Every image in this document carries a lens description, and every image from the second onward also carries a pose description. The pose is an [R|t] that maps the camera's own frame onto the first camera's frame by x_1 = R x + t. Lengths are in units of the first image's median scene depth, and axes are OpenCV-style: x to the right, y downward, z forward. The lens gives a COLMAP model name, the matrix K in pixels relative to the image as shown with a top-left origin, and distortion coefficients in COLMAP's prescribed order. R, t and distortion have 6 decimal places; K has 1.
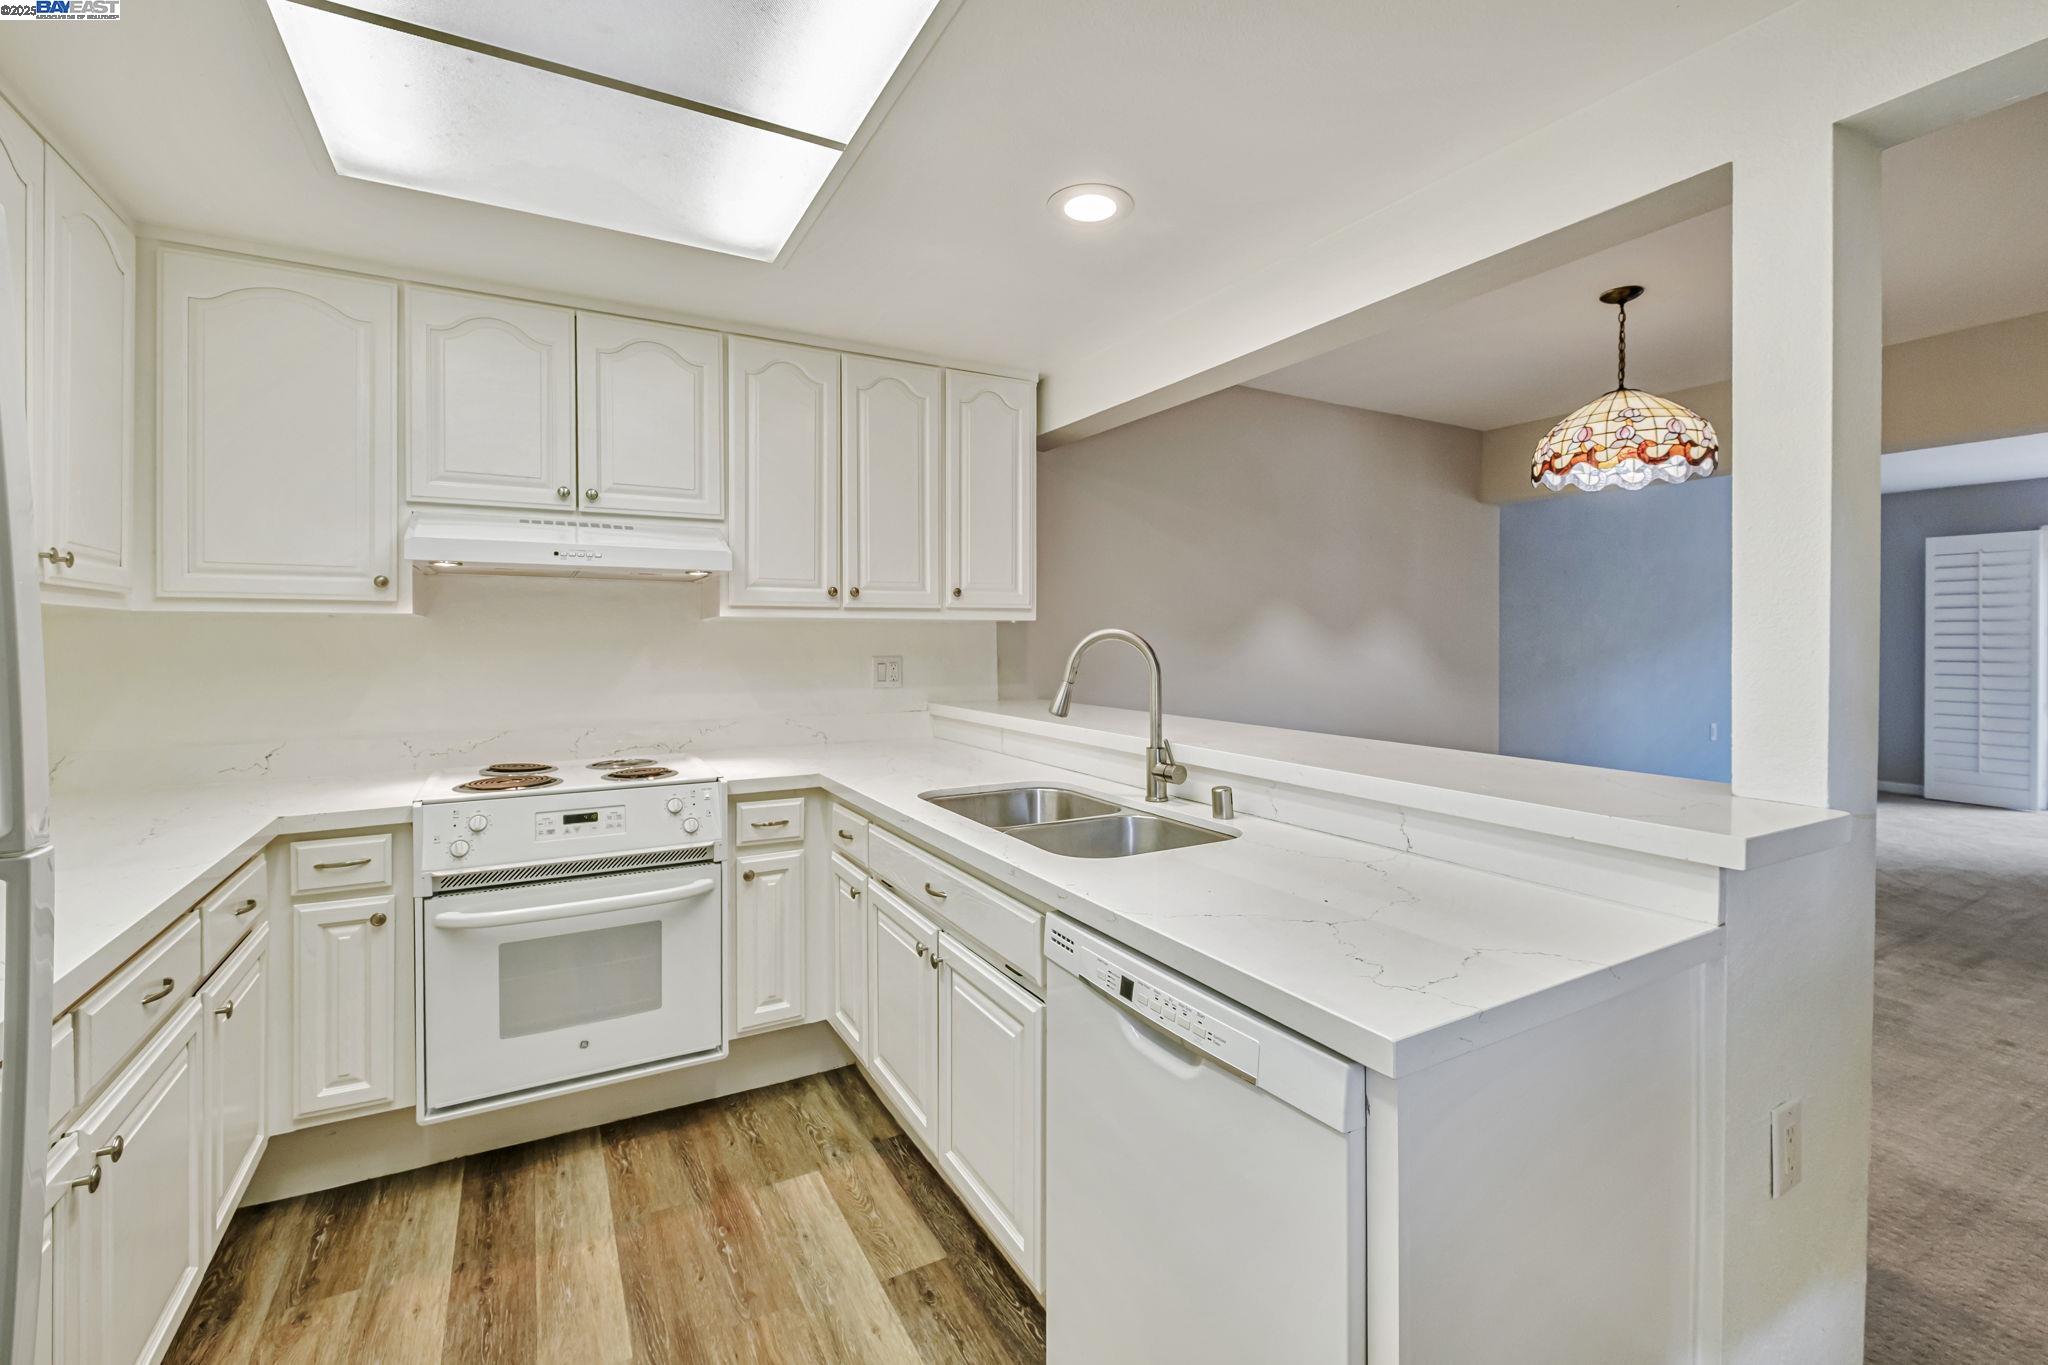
lens RADIAL K [[893.7, 0, 1015.7], [0, 893.7, 635.7], [0, 0, 1]] dist [-0.000382, -0.000123]
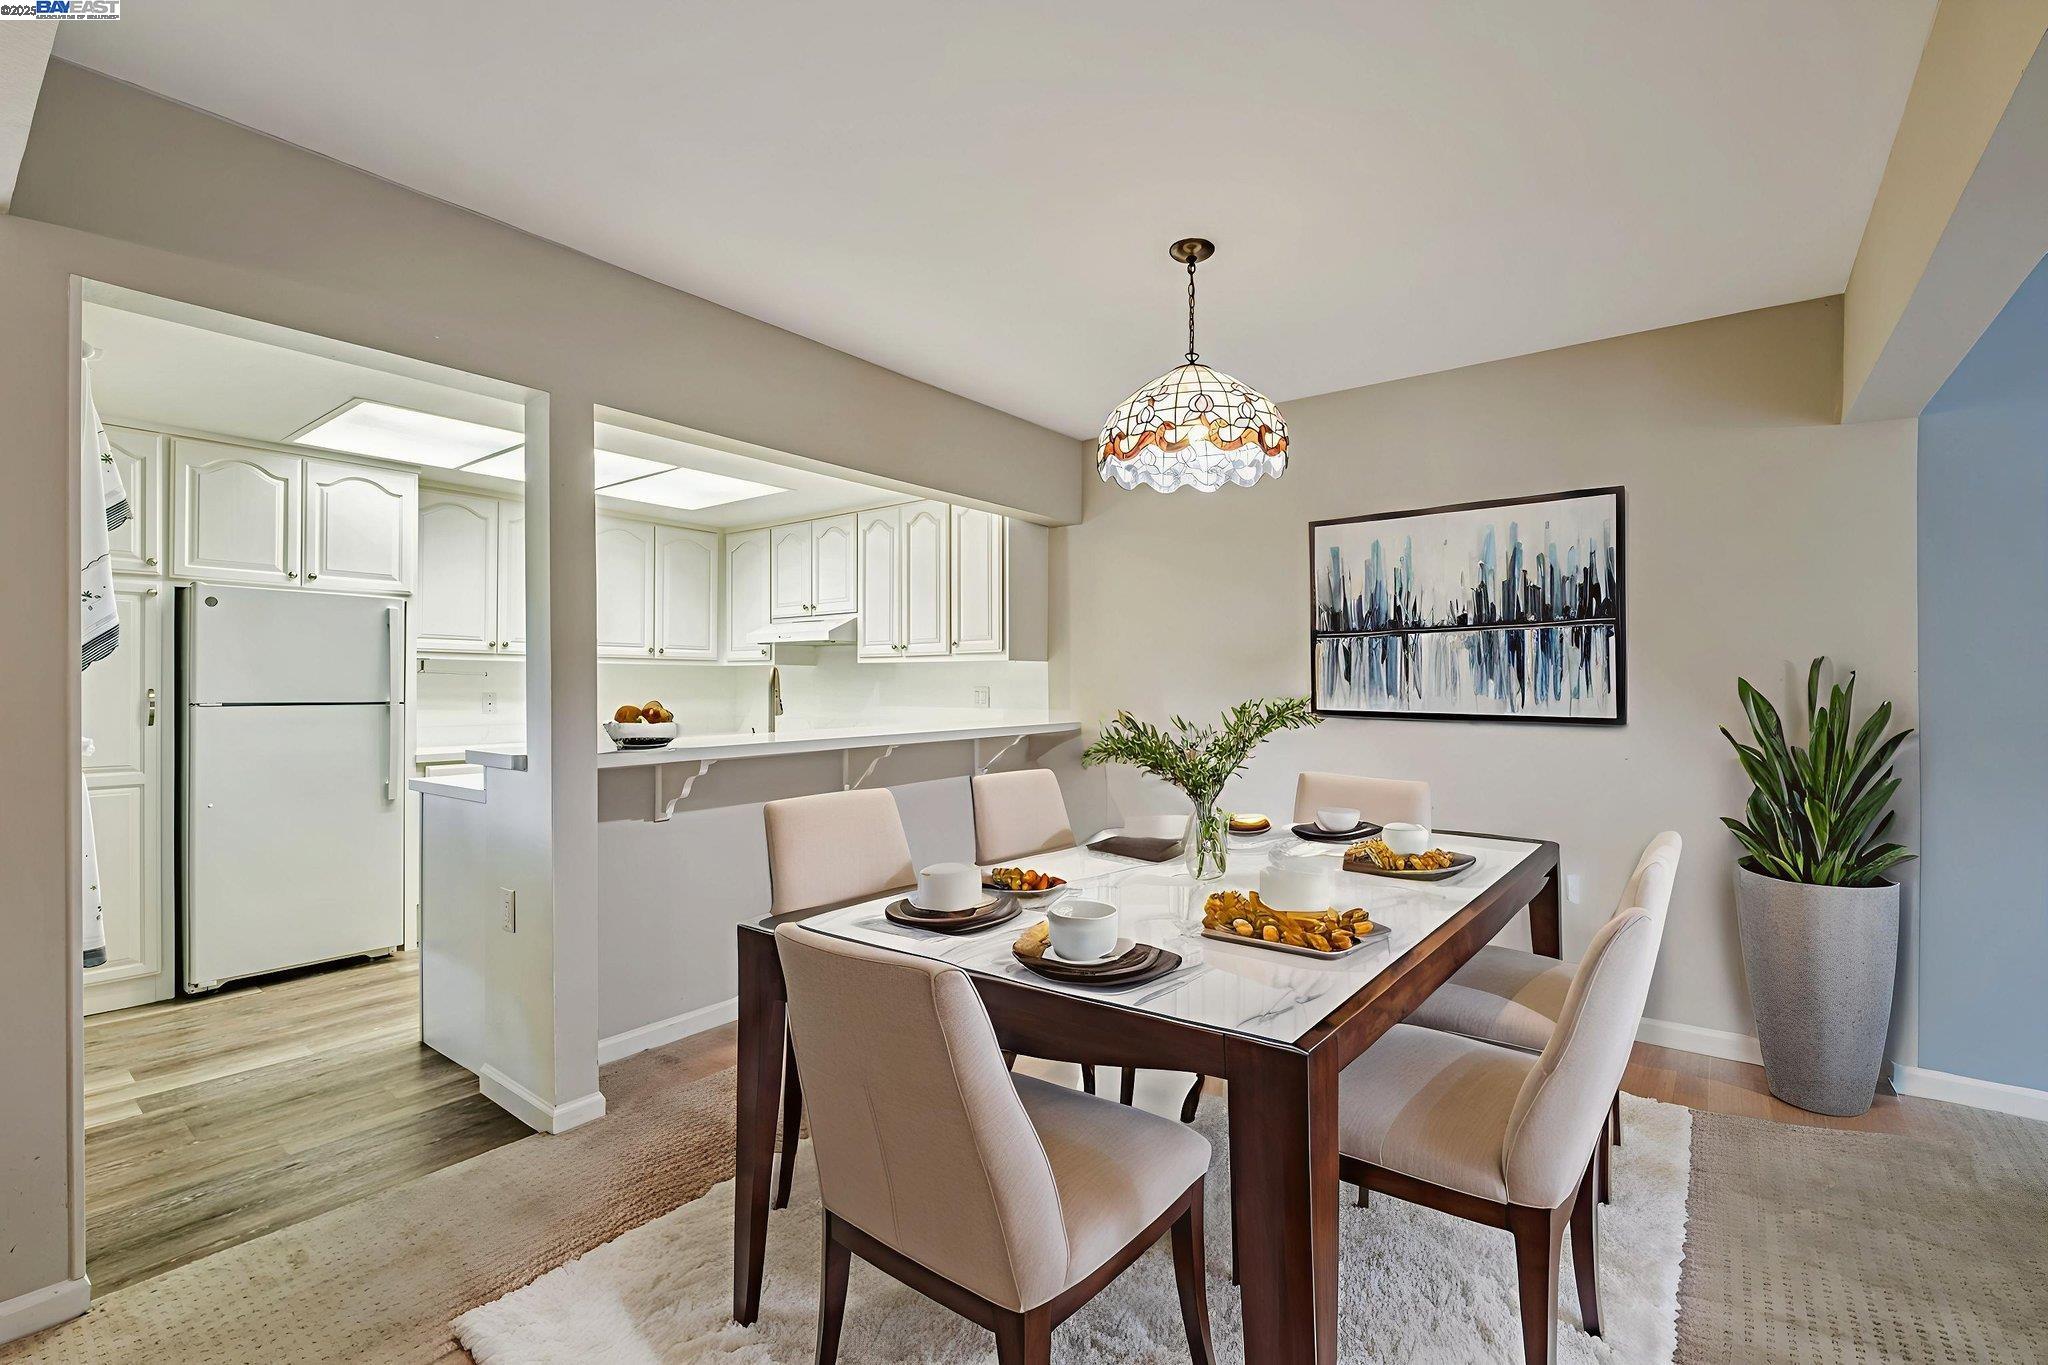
lens RADIAL K [[895.6, 0, 1030.5], [0, 895.6, 683.3], [0, 0, 1]] dist [-0.001590, -0.000751]
pose [[0.397288, -0.001810, -0.917692, 1.678600], [-0.001473, 0.999996, -0.002611, 0.026940], [0.917693, 0.002389, 0.397284, 0.648420]]
